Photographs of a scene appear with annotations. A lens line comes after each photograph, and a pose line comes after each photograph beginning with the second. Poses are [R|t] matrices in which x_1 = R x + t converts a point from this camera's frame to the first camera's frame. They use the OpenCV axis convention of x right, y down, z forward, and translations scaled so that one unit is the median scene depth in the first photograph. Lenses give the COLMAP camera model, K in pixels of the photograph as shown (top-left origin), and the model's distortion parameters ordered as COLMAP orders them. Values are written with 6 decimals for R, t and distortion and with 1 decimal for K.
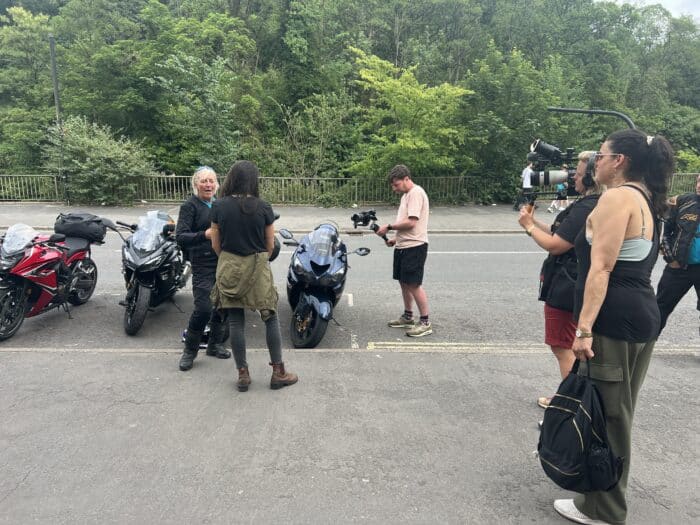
lens RADIAL K [[531.2, 0, 347.7], [0, 531.2, 262.6], [0, 0, 1]] dist [0.029176, -0.024730]
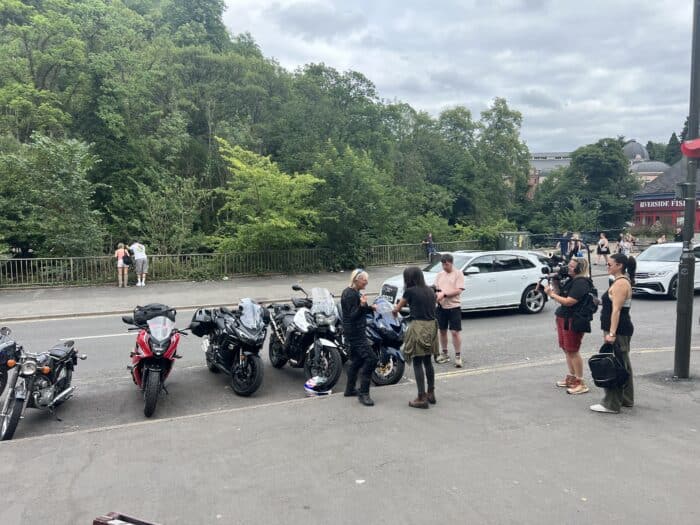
lens RADIAL K [[531.2, 0, 344.9], [0, 531.2, 264.3], [0, 0, 1]] dist [0.029176, -0.024730]
pose [[0.913299, -0.042978, 0.405015, -0.207938], [0.089423, 0.991312, -0.096455, -0.010185], [-0.397351, 0.124310, 0.909208, -0.087946]]
